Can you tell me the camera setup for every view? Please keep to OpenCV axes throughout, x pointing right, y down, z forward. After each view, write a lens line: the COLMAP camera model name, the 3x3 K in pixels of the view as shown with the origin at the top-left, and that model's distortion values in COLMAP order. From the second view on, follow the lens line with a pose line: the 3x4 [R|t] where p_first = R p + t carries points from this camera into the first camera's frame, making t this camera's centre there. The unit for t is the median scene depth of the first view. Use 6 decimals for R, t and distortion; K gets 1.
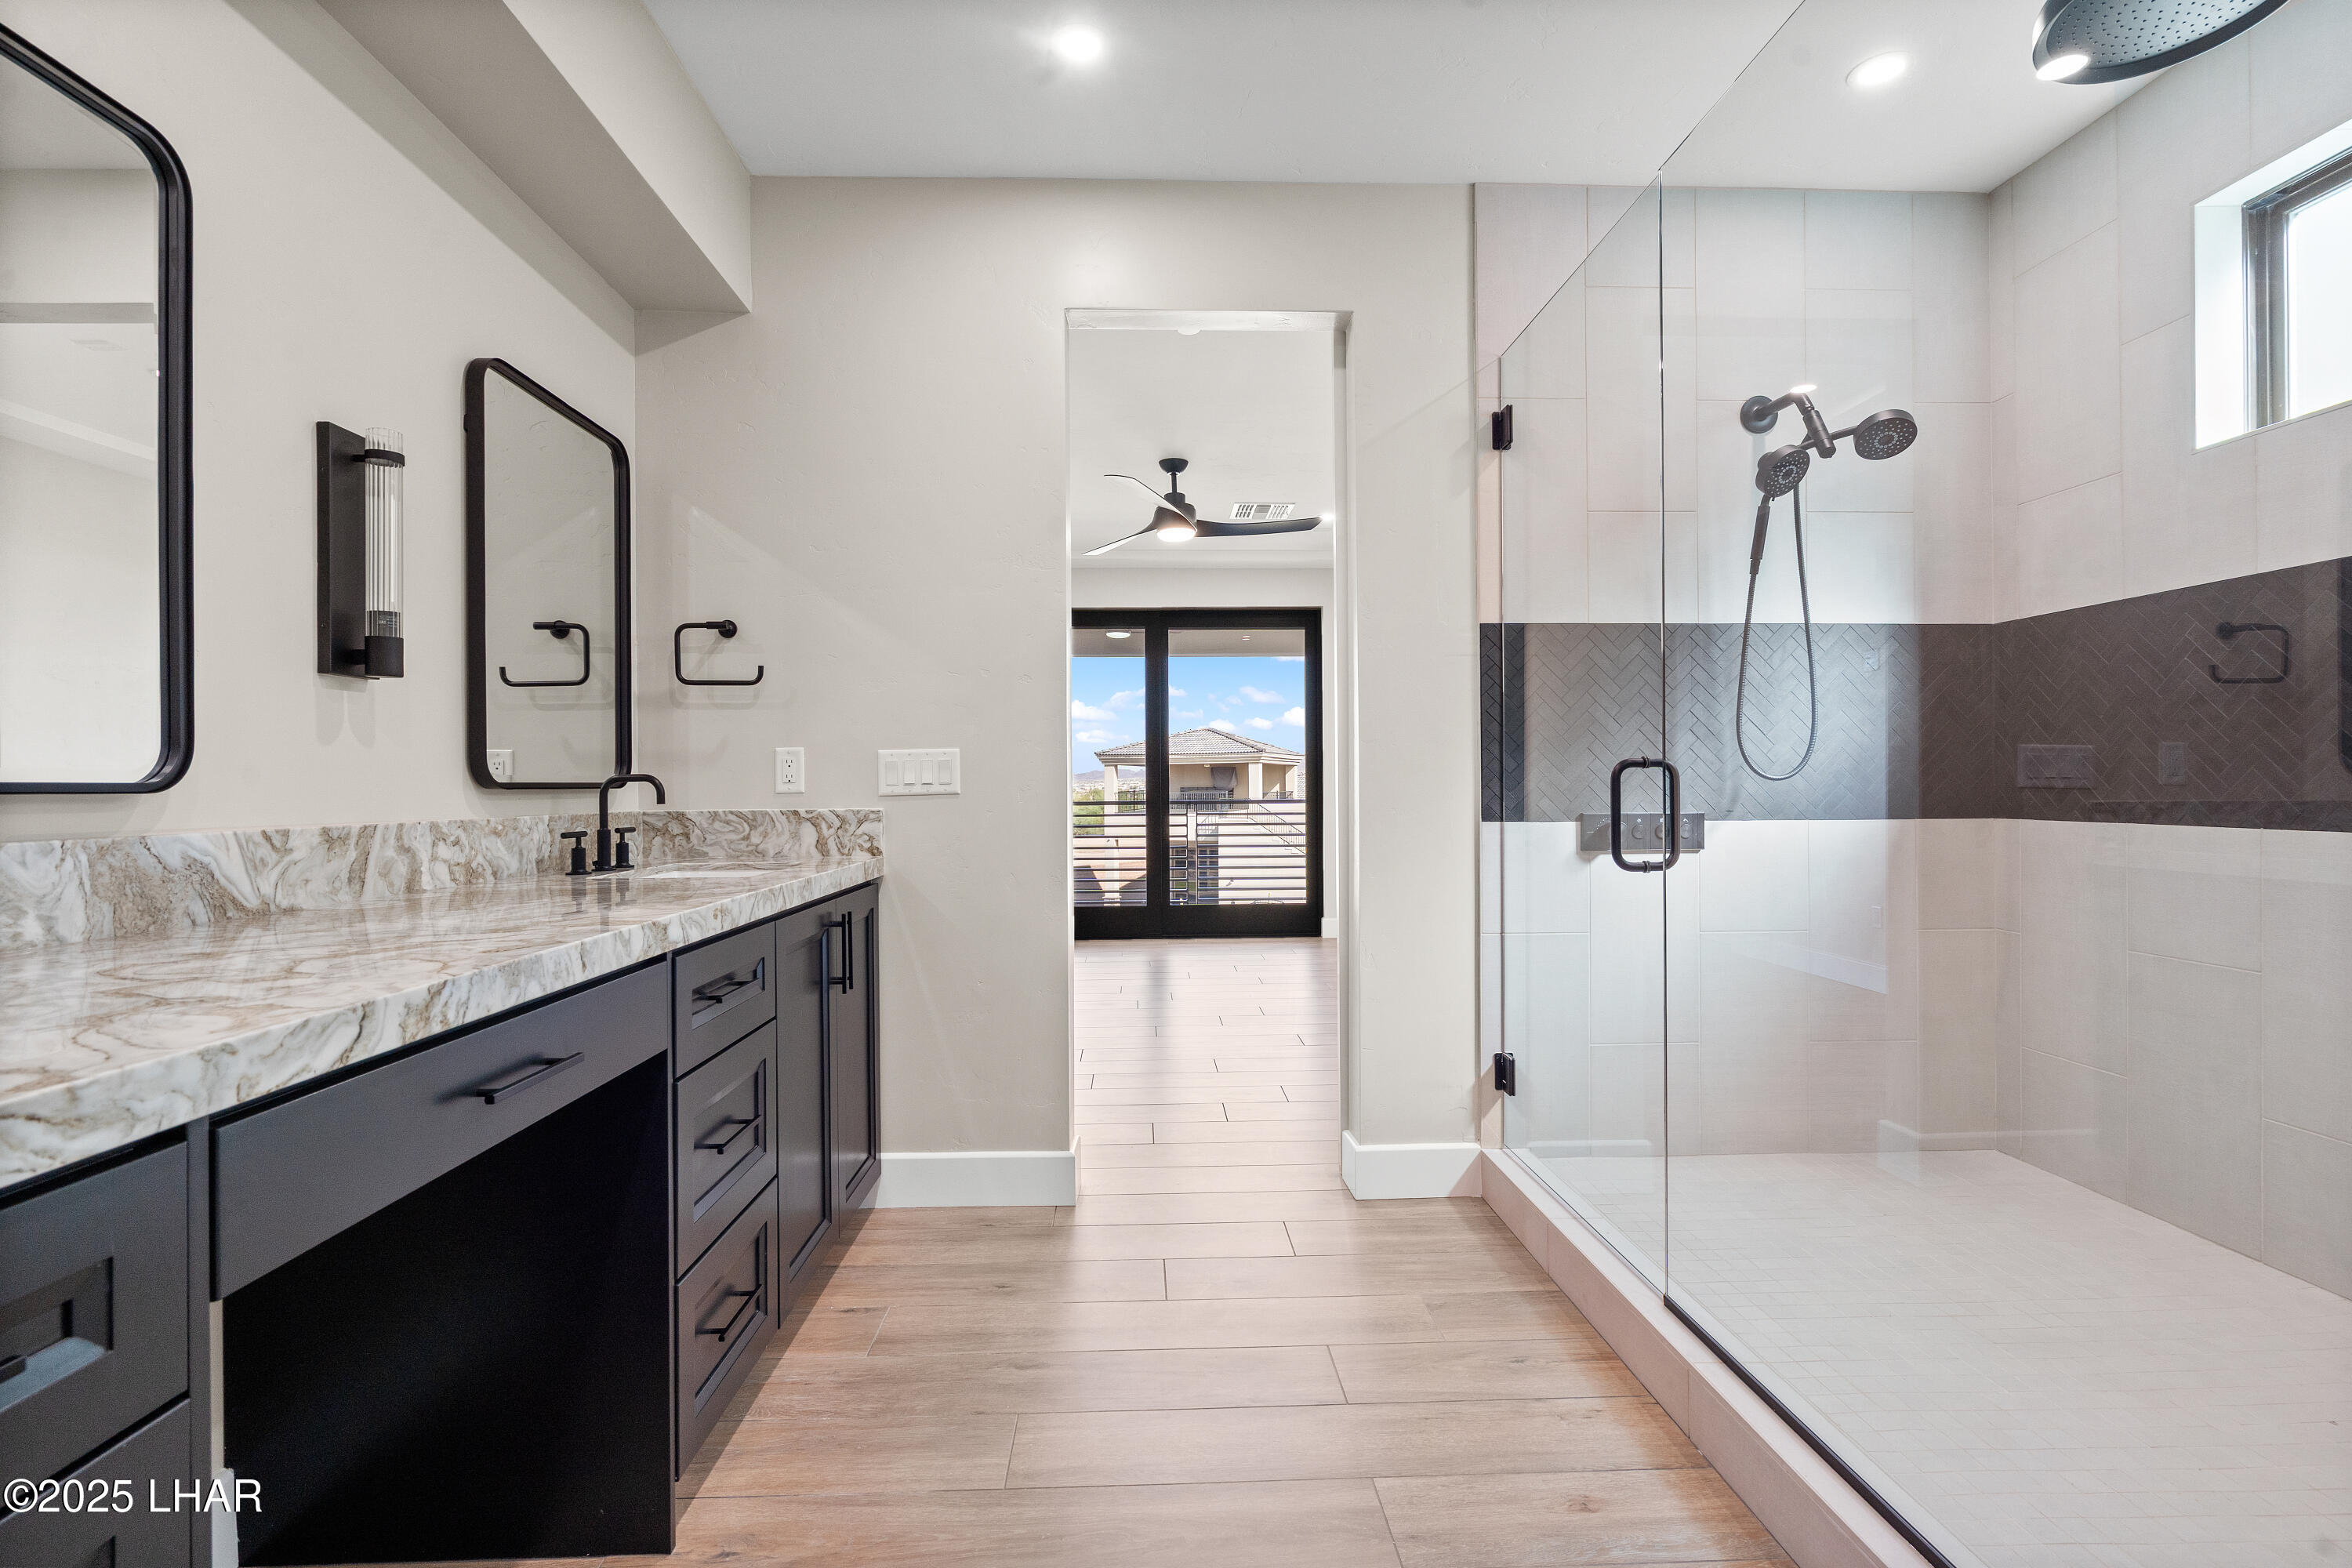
lens RADIAL K [[1078.9, 0, 1188.9], [0, 1078.9, 782.9], [0, 0, 1]] dist [-0.002214, -0.000129]
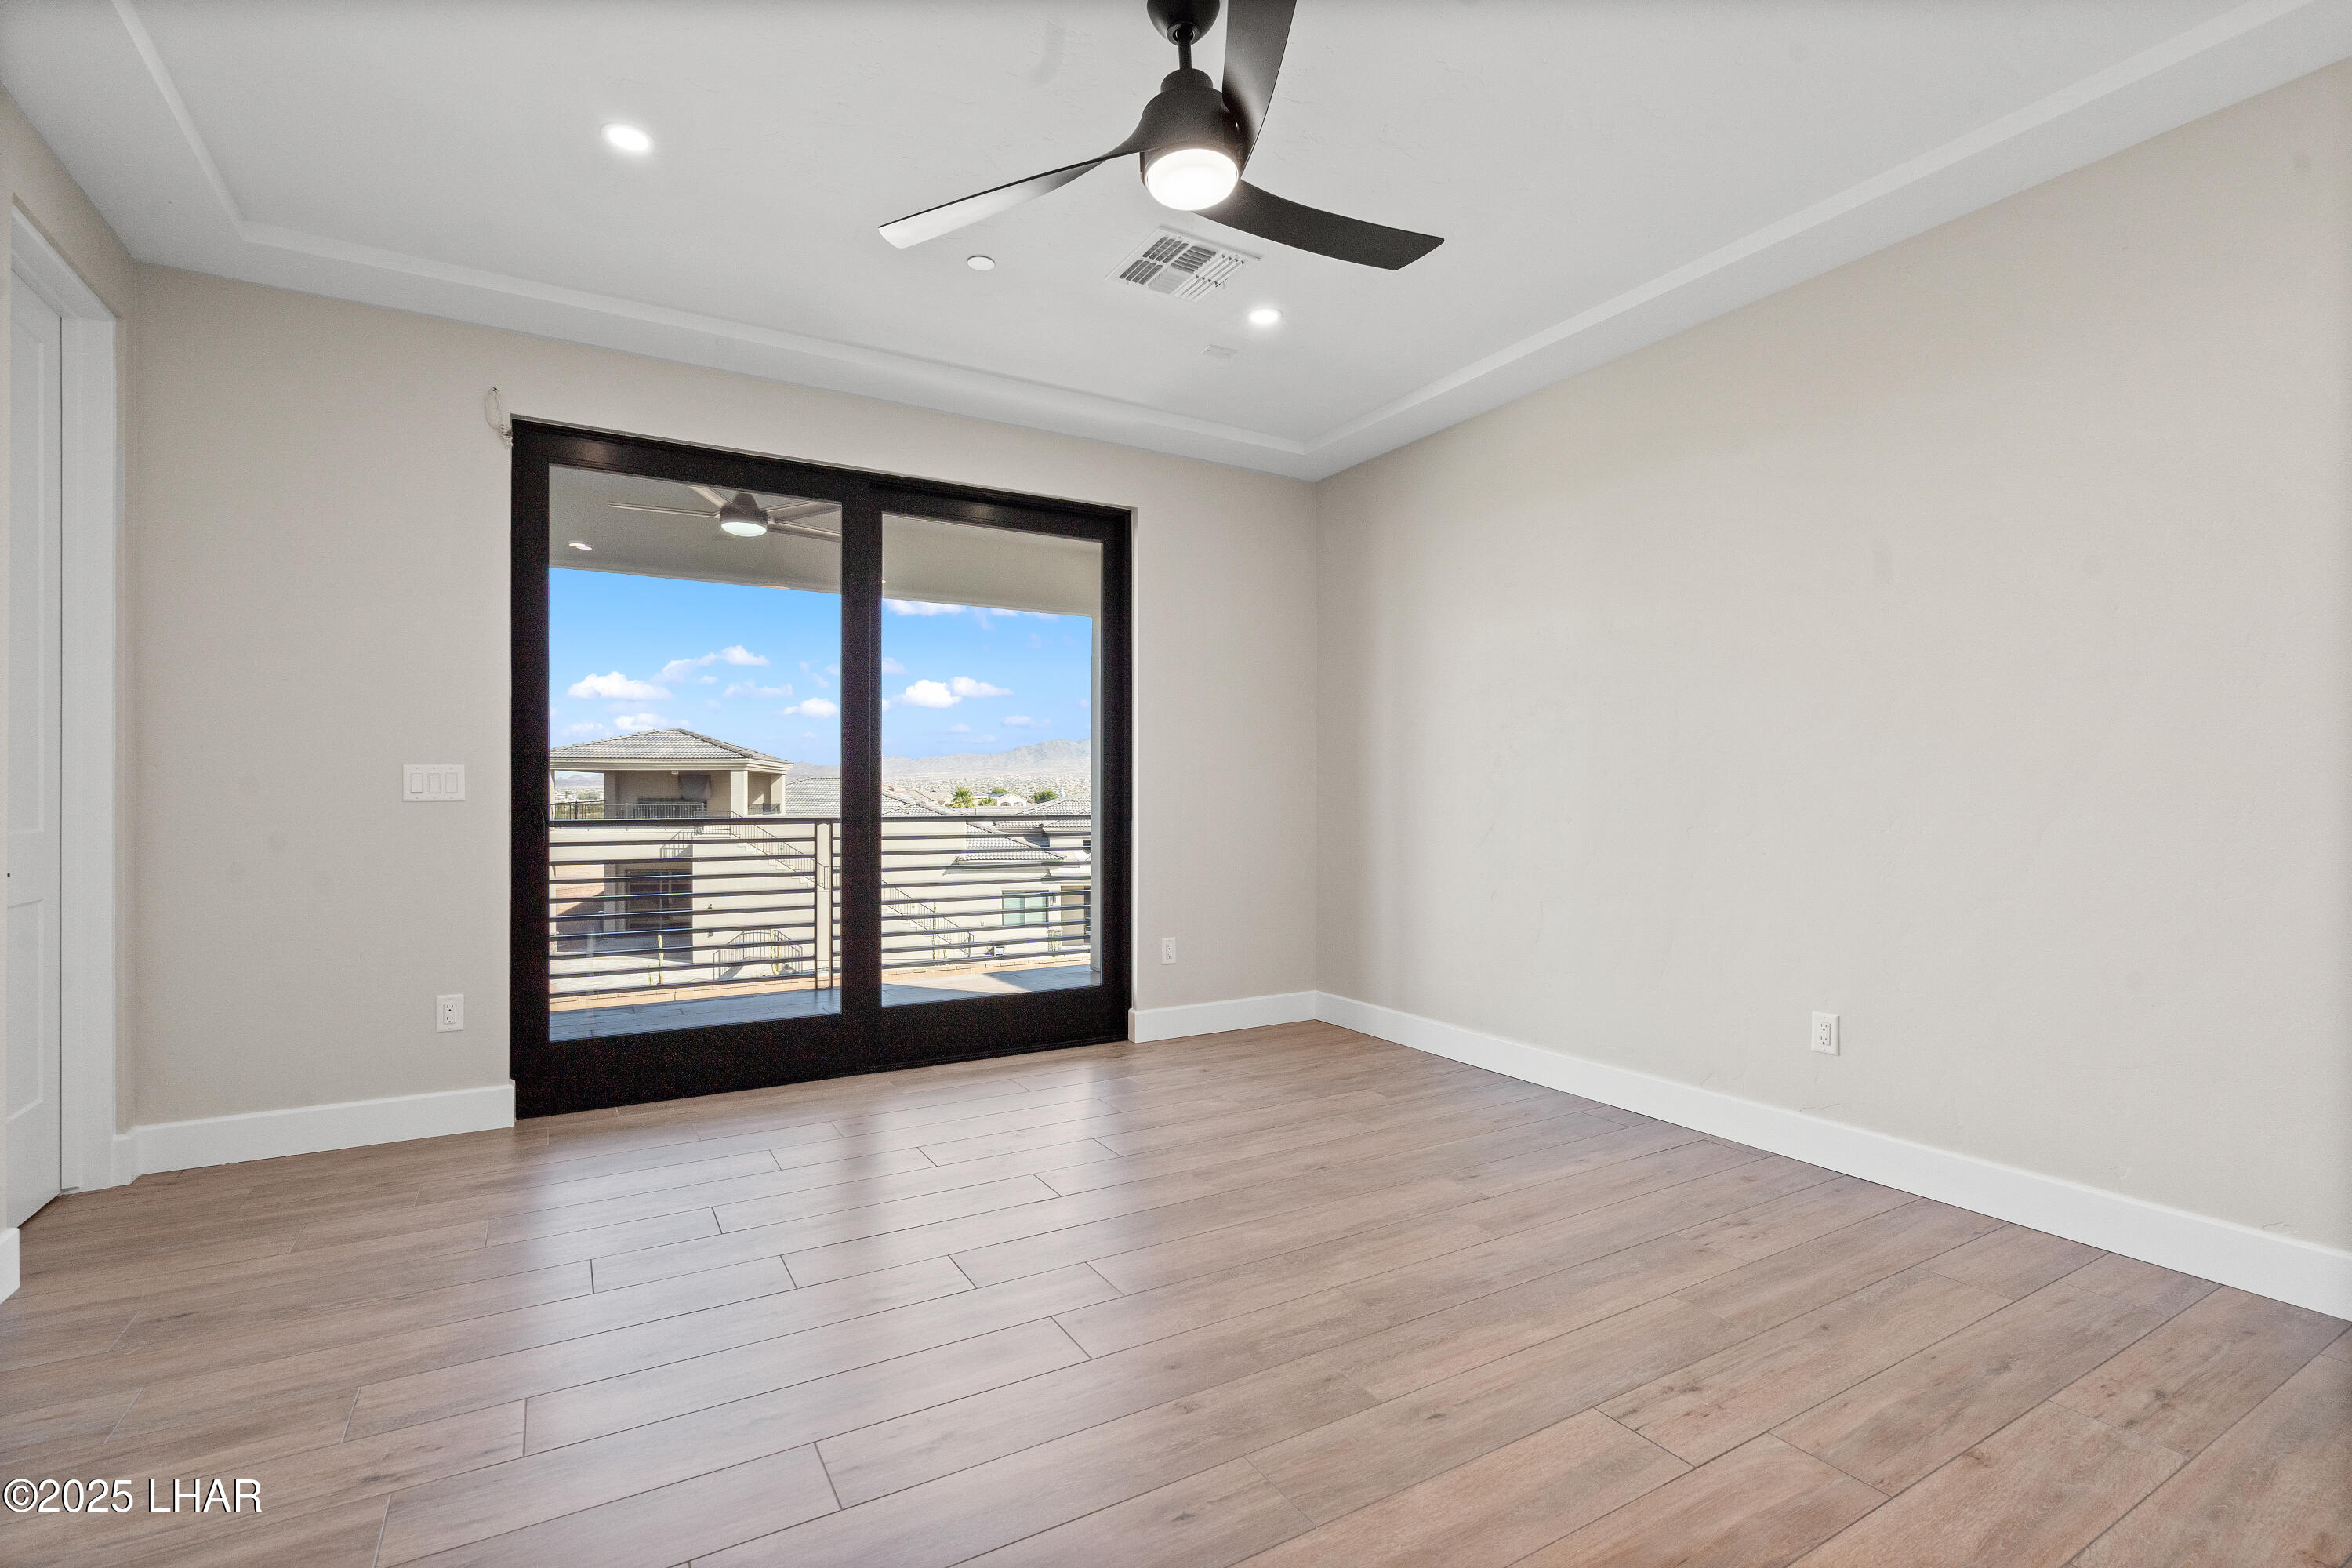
lens RADIAL K [[1078.9, 0, 1175.4], [0, 1078.9, 792.2], [0, 0, 1]] dist [-0.002214, -0.000129]
pose [[0.887523, 0.007698, 0.460699, -0.139744], [-0.006287, 0.999970, -0.004597, 0.003475], [-0.460720, 0.001184, 0.887545, 0.436122]]
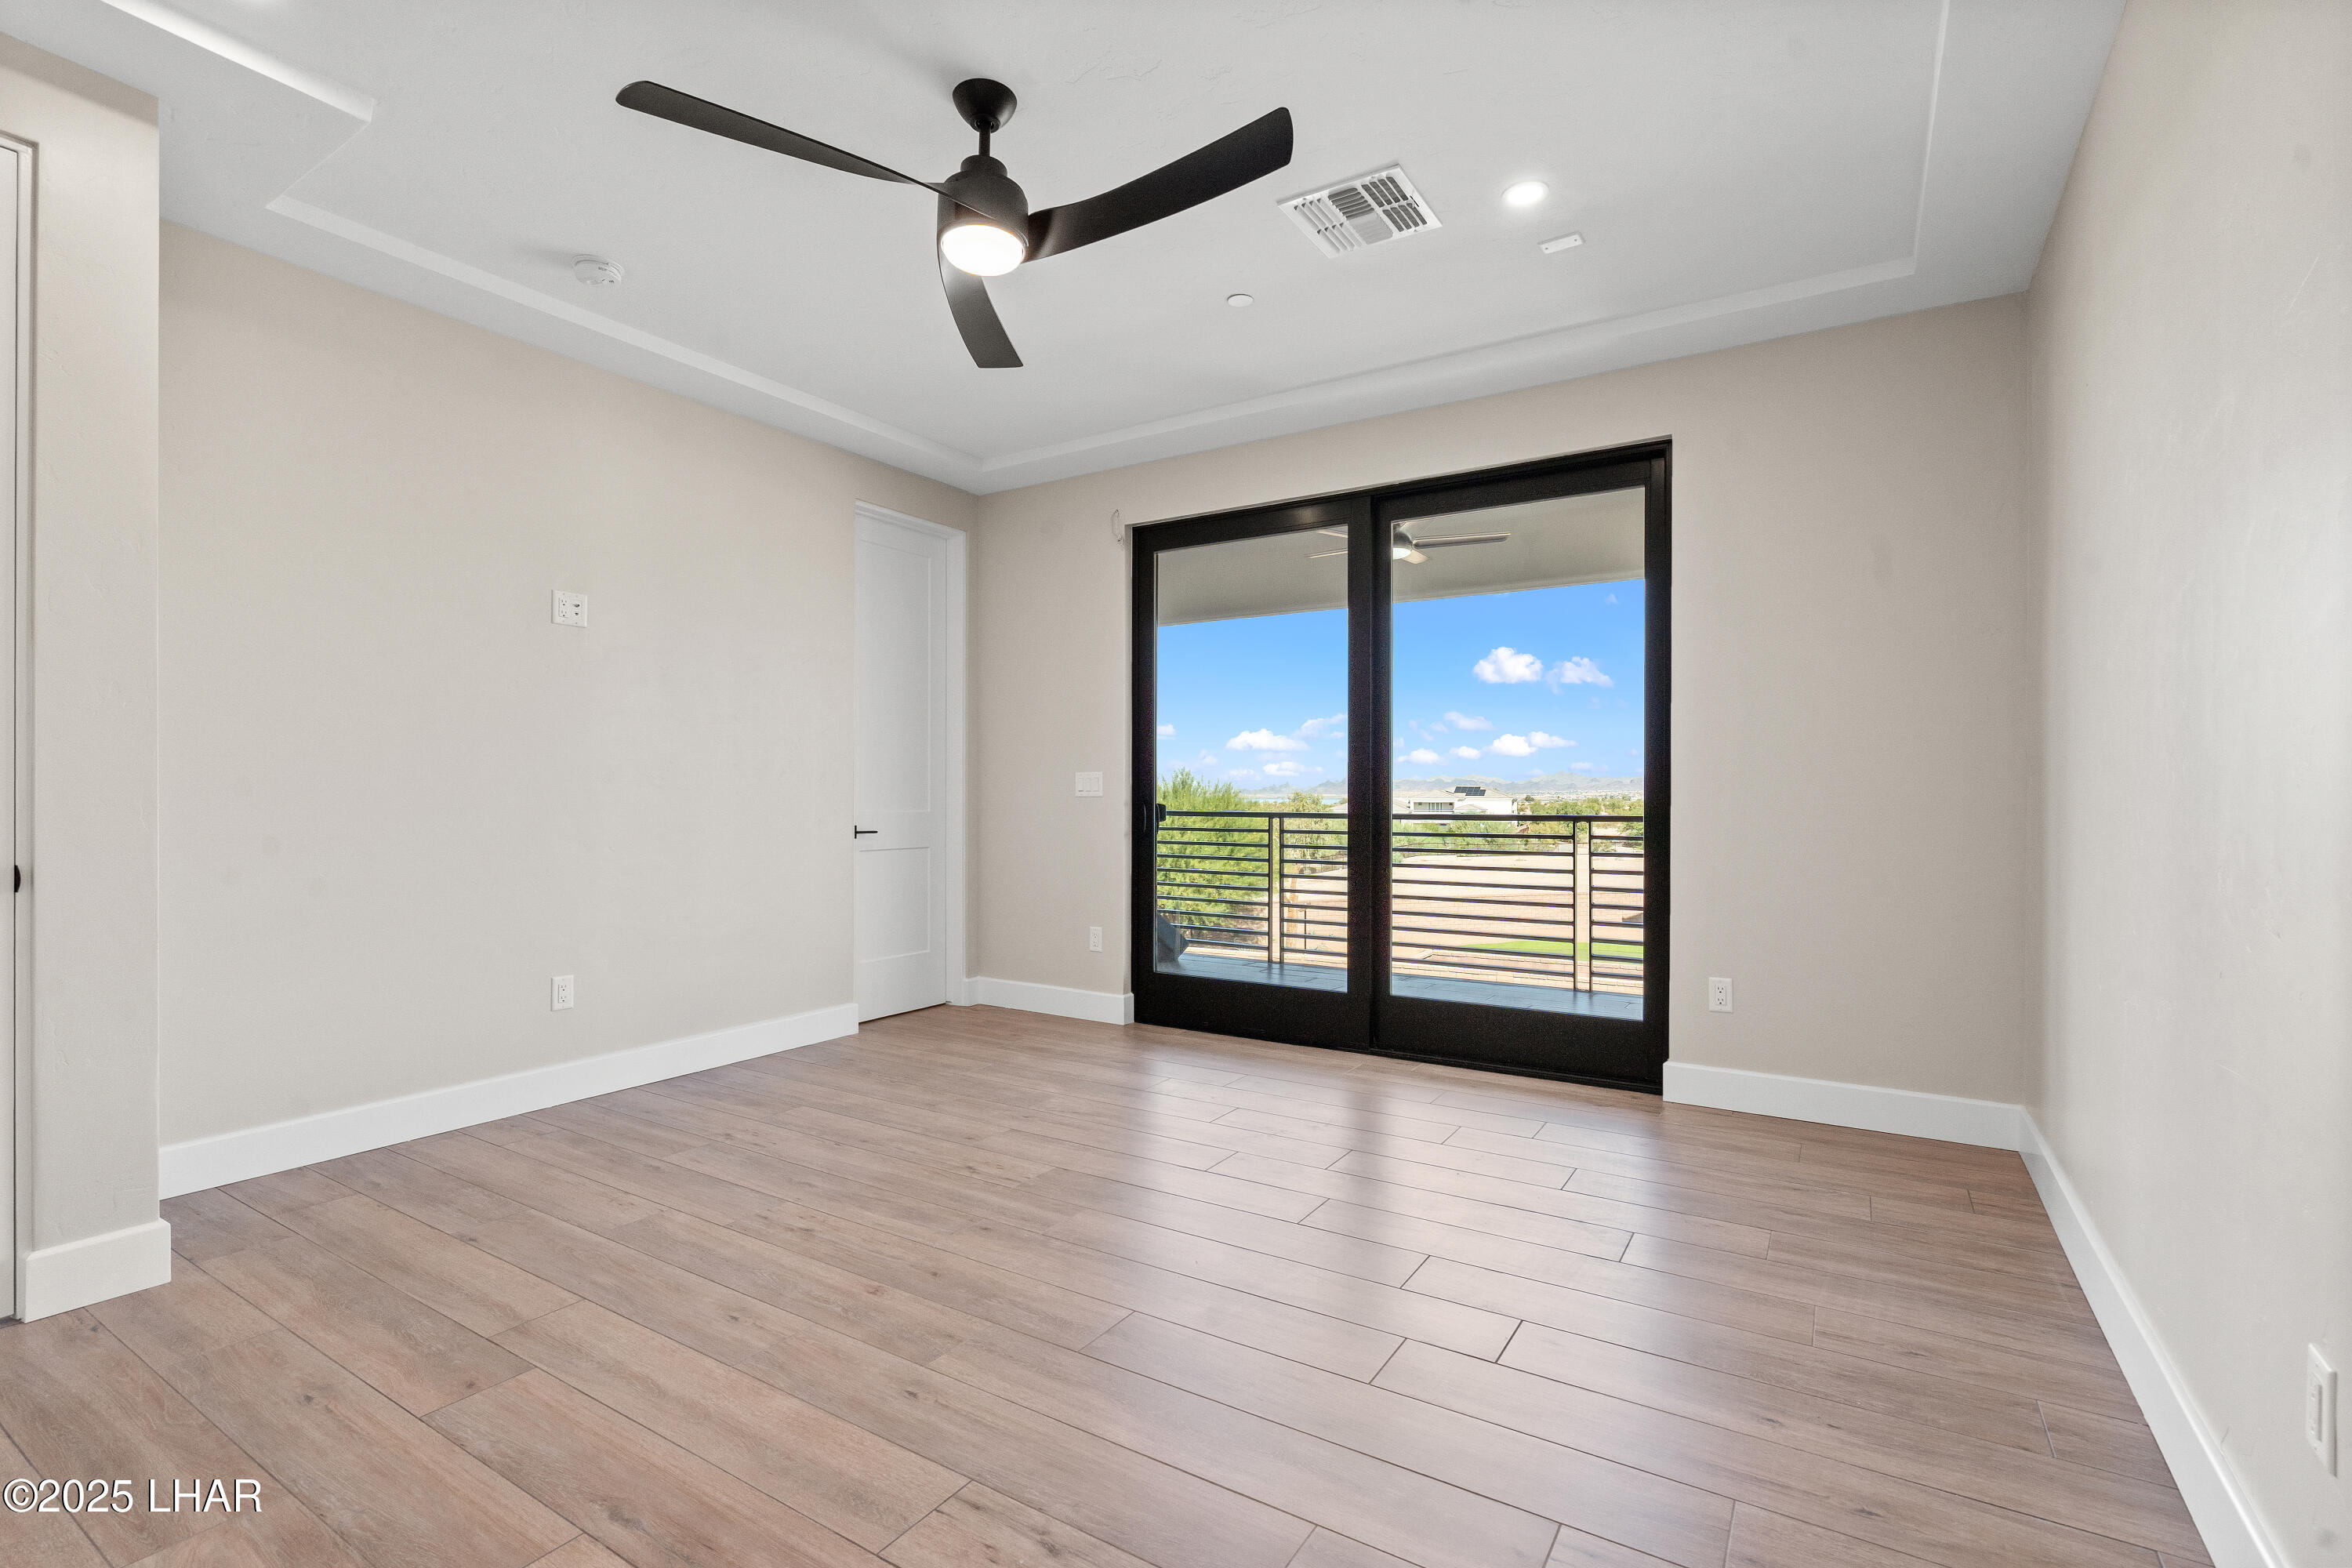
lens RADIAL K [[1078.9, 0, 1158.3], [0, 1078.9, 791.3], [0, 0, 1]] dist [-0.002214, -0.000129]
pose [[0.805868, 0.005754, -0.592067, 0.225019], [-0.004021, 0.999983, 0.004245, 0.000653], [0.592081, -0.001040, 0.805878, 0.456641]]
